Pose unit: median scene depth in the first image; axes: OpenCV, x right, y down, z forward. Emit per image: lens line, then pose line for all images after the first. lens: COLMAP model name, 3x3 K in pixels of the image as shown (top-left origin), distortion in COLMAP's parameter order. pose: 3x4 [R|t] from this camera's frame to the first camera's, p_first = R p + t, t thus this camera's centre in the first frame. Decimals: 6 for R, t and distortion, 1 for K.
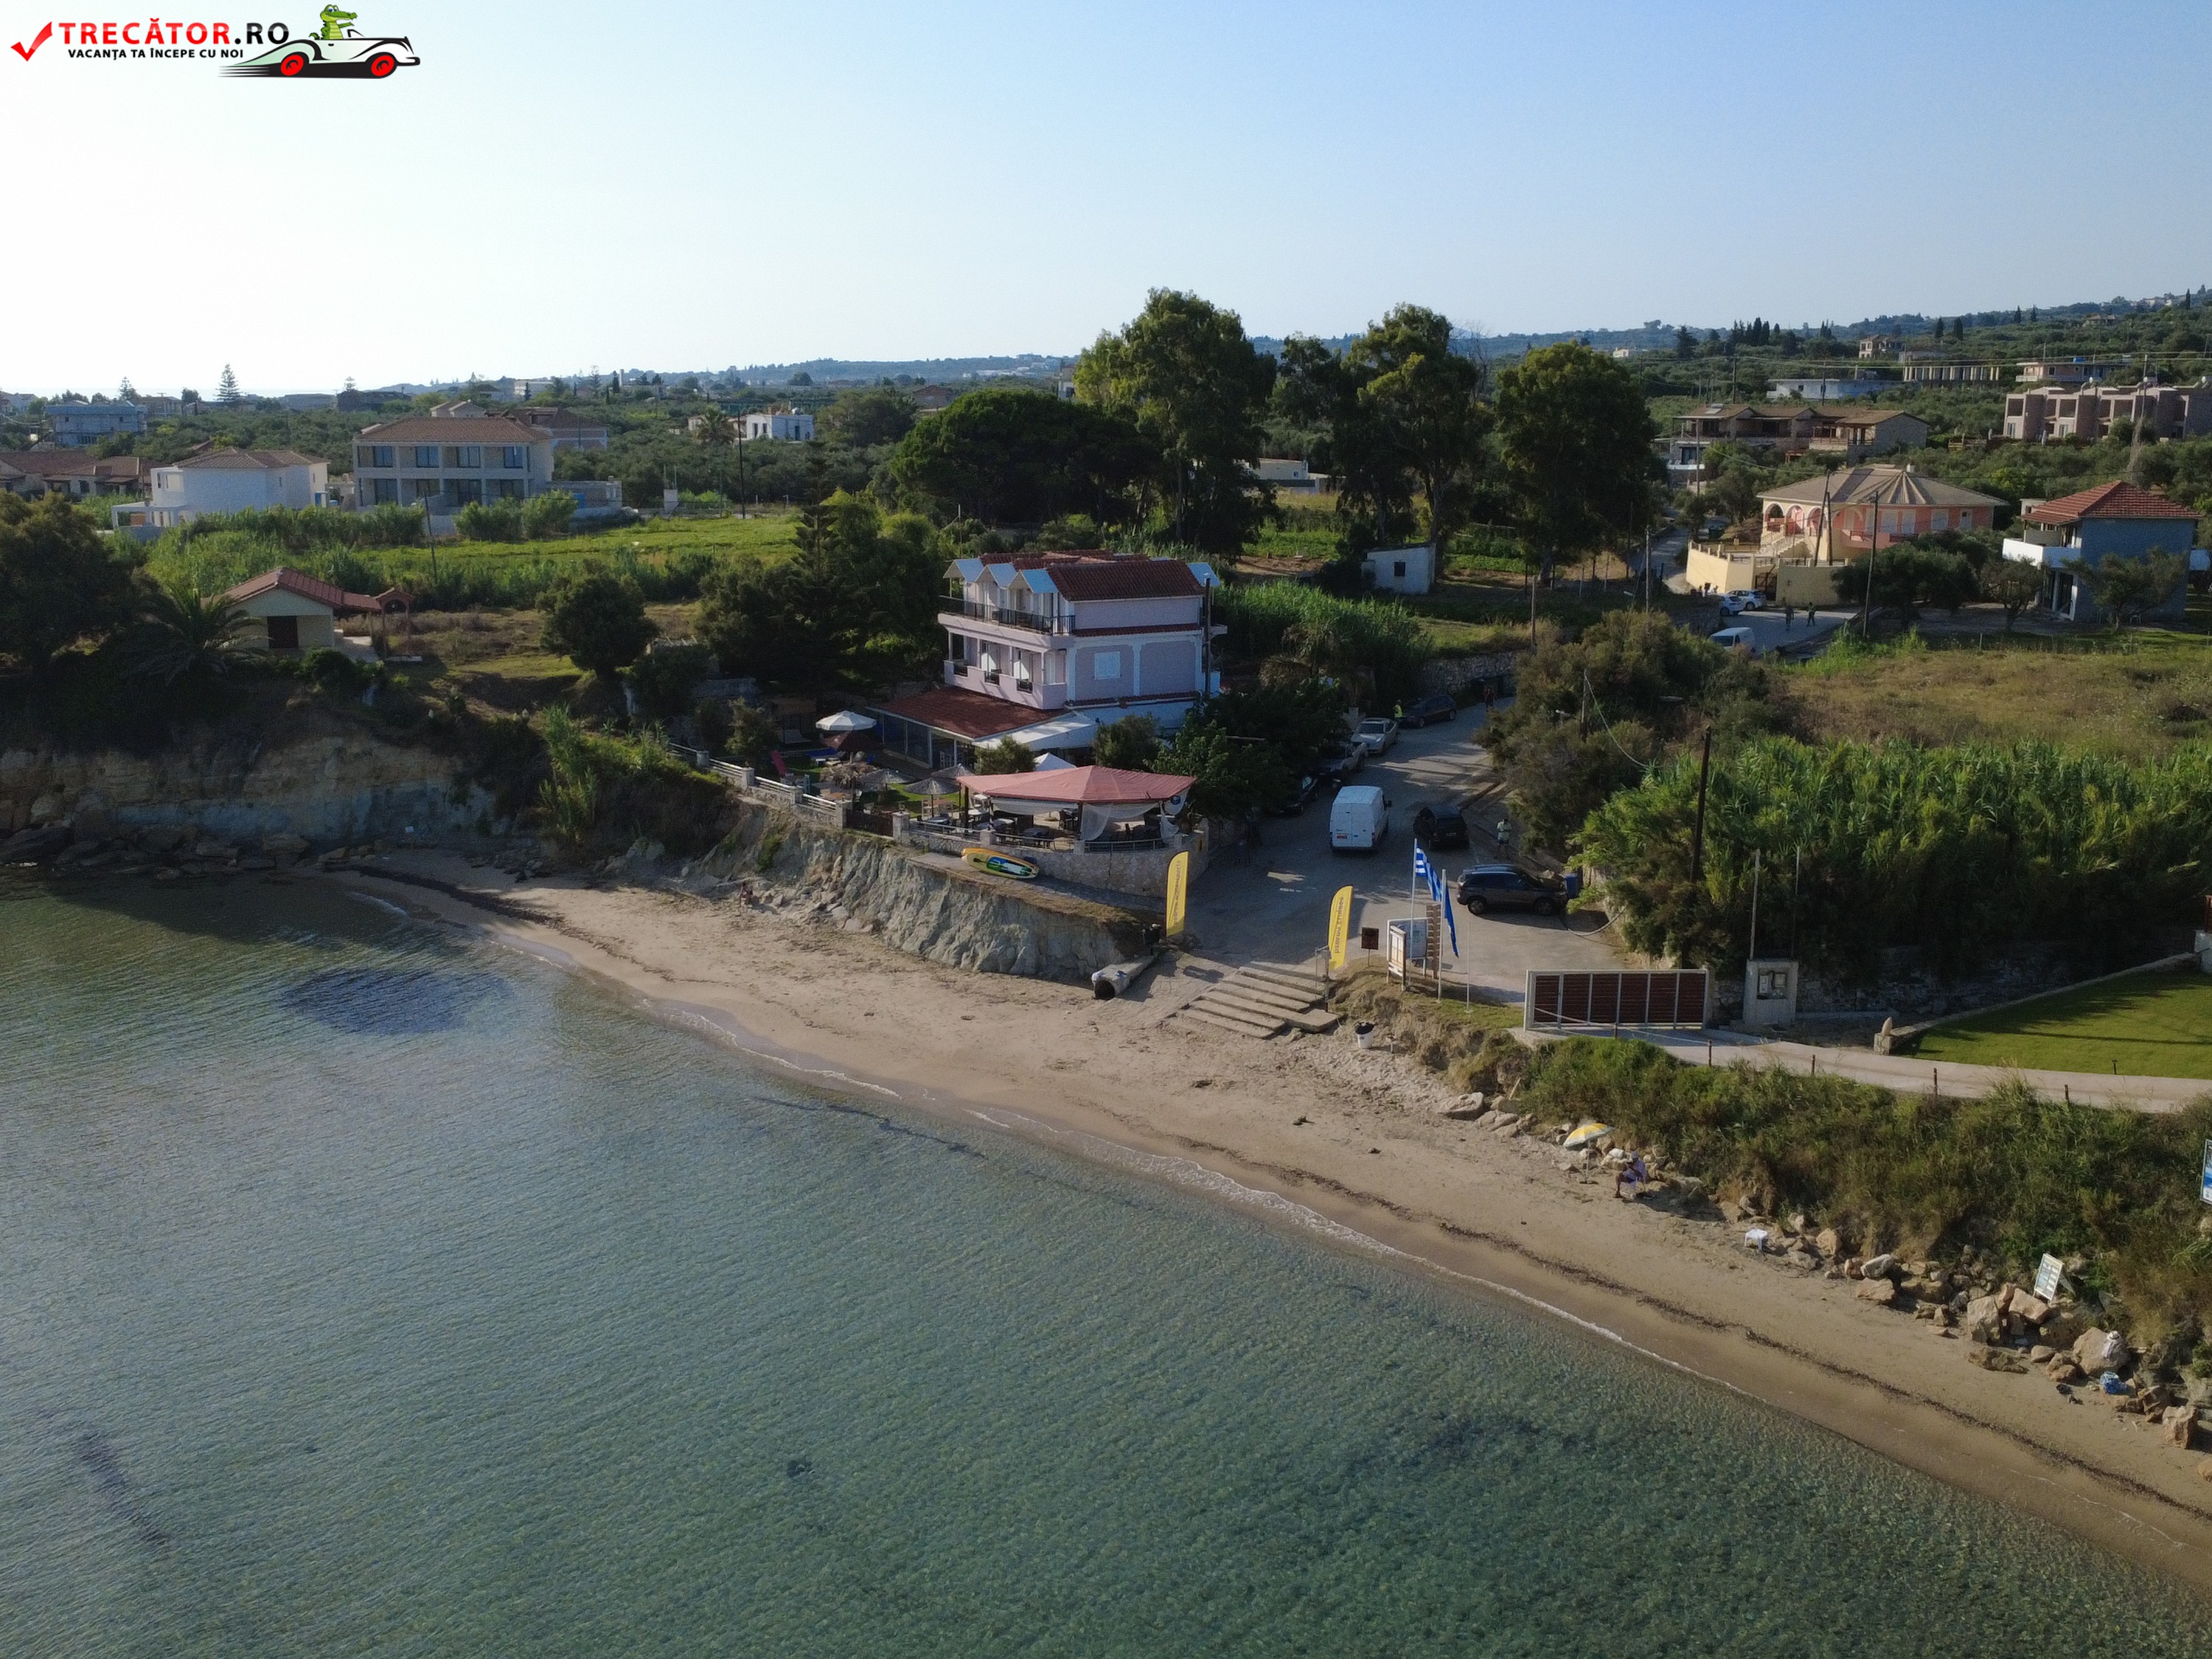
lens RADIAL K [[2089.9, 0, 1108.1], [0, 2089.9, 832.6], [0, 0, 1]] dist [0.005223, -0.017689]
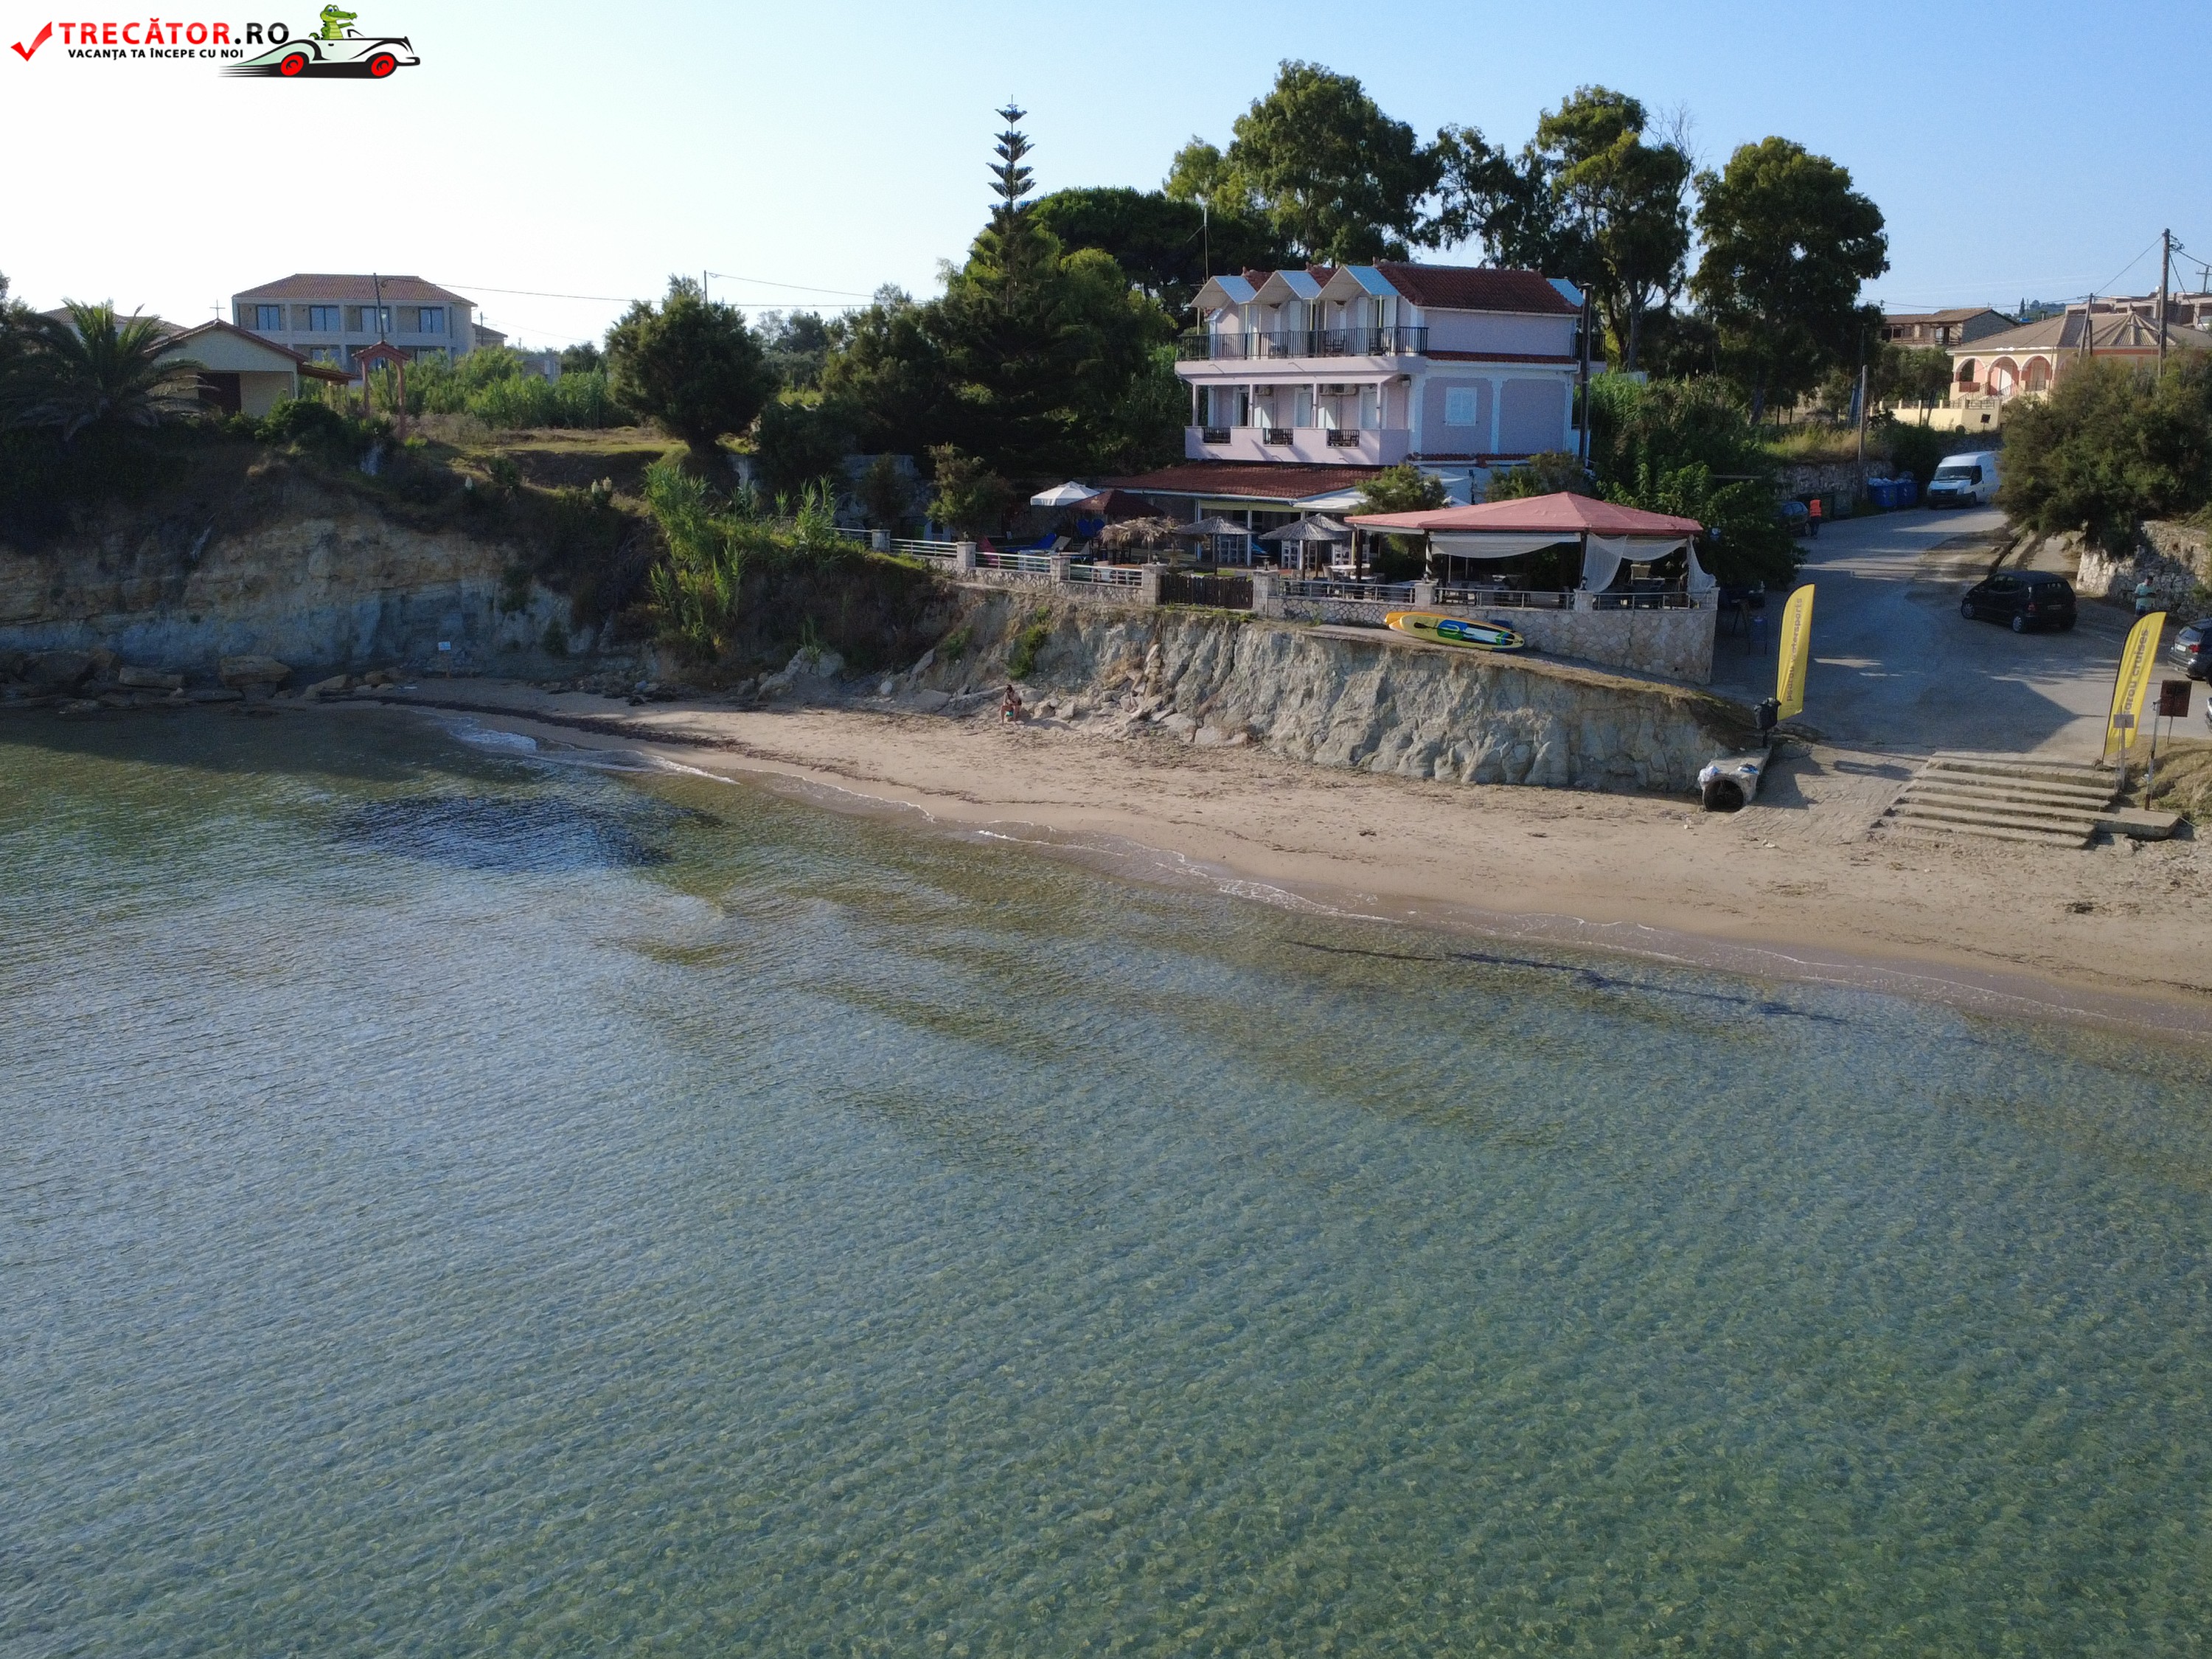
lens RADIAL K [[2089.9, 0, 1108.1], [0, 2089.9, 832.6], [0, 0, 1]] dist [0.005223, -0.017689]
pose [[0.996302, -0.011746, 0.085114, -0.195000], [0.012779, 0.999851, -0.011604, 0.075804], [-0.084965, 0.012649, 0.996304, 0.337239]]
